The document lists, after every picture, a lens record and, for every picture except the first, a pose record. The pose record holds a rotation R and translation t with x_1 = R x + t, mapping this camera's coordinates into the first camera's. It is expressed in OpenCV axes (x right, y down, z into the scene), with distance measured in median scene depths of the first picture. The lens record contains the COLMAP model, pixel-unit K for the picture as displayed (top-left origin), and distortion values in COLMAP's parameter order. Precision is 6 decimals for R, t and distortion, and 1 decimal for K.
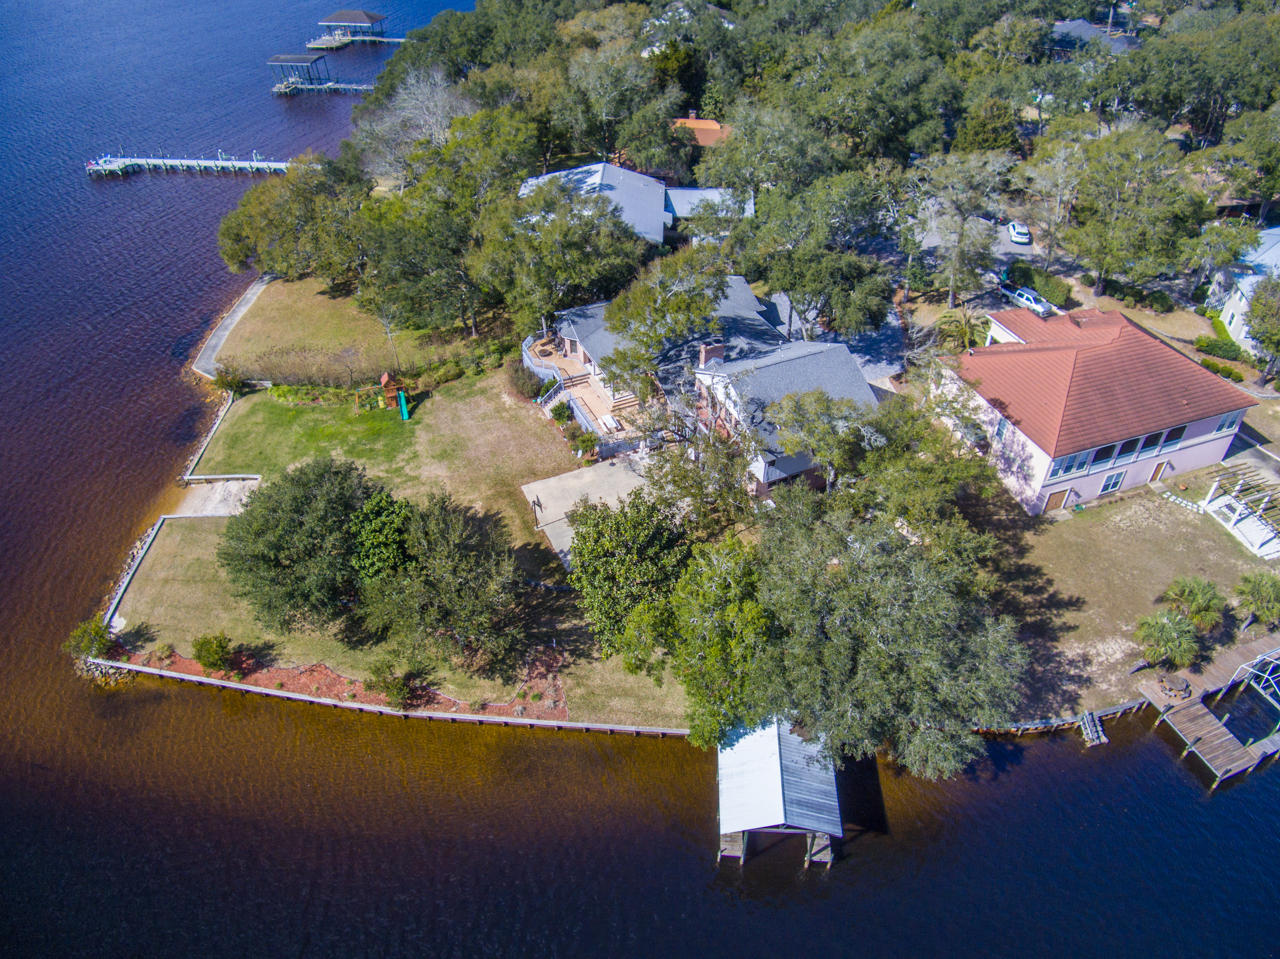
lens RADIAL K [[863.3, 0, 646.4], [0, 863.3, 476.6], [0, 0, 1]] dist [-0.087767, 0.014939]
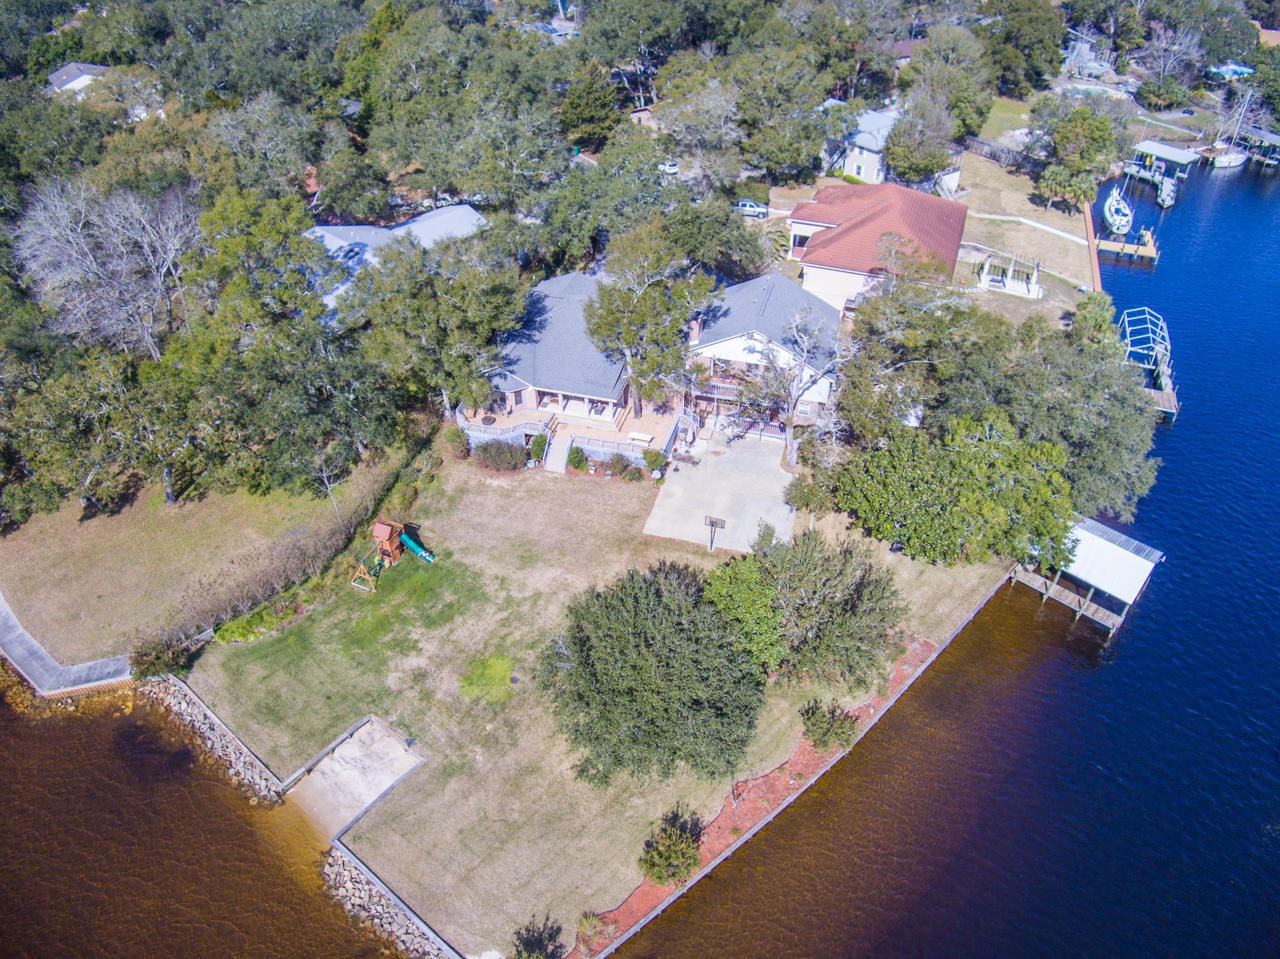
lens RADIAL K [[863.3, 0, 646.4], [0, 863.3, 476.6], [0, 0, 1]] dist [-0.087767, 0.014939]
pose [[0.651844, -0.477826, 0.588882, -0.581545], [0.484203, 0.859876, 0.161740, -0.165161], [-0.583650, 0.179709, 0.791870, 0.231715]]
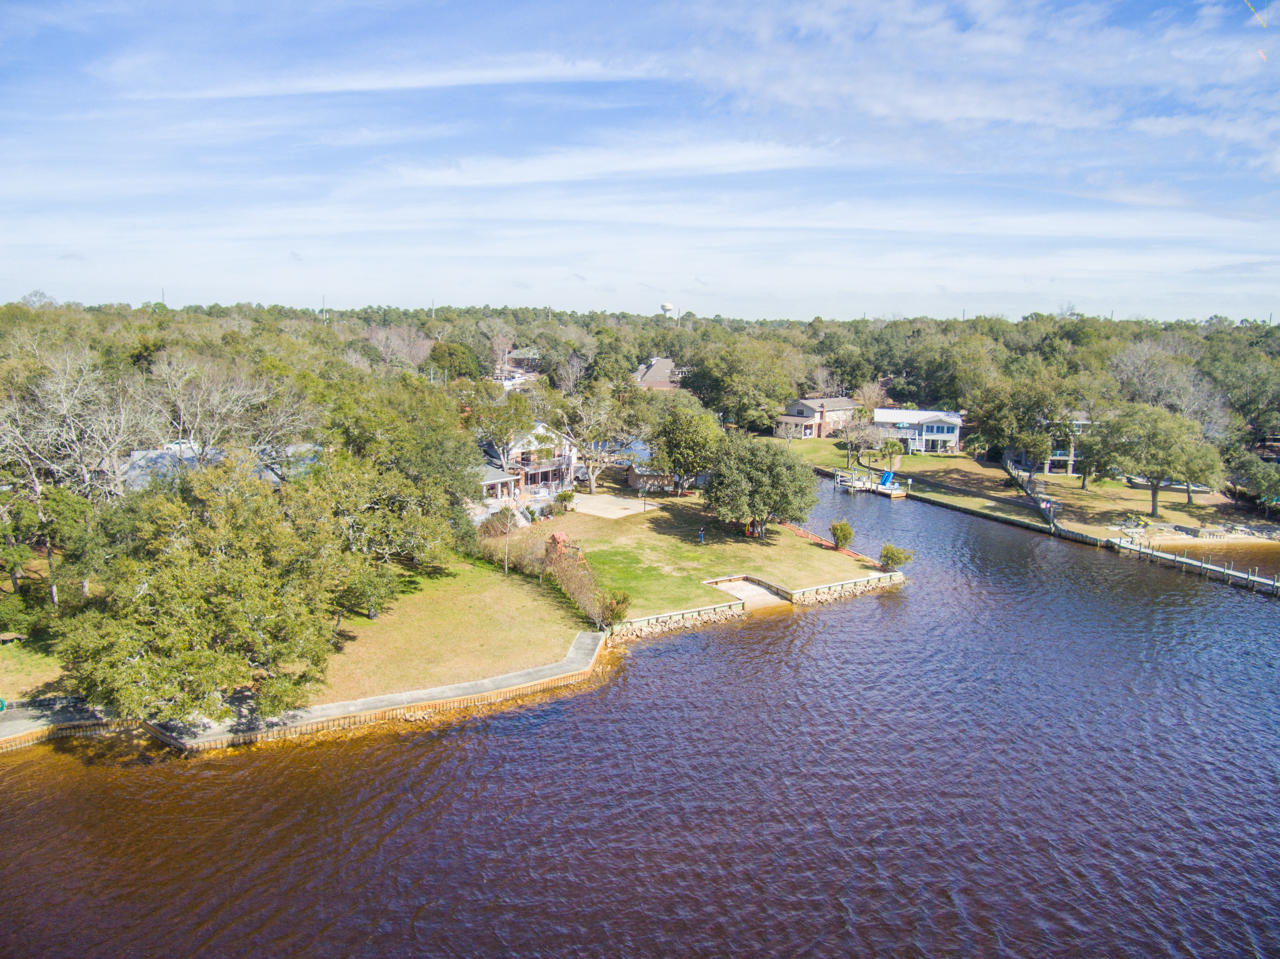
lens RADIAL K [[853.6, 0, 640.0], [0, 853.6, 479.5], [0, 0, 1]] dist [-0.114335, 0.042347]
pose [[-0.474488, -0.164200, 0.864812, -1.221314], [0.537322, 0.724155, 0.432301, -0.550861], [-0.697242, 0.669804, -0.255374, 1.141065]]
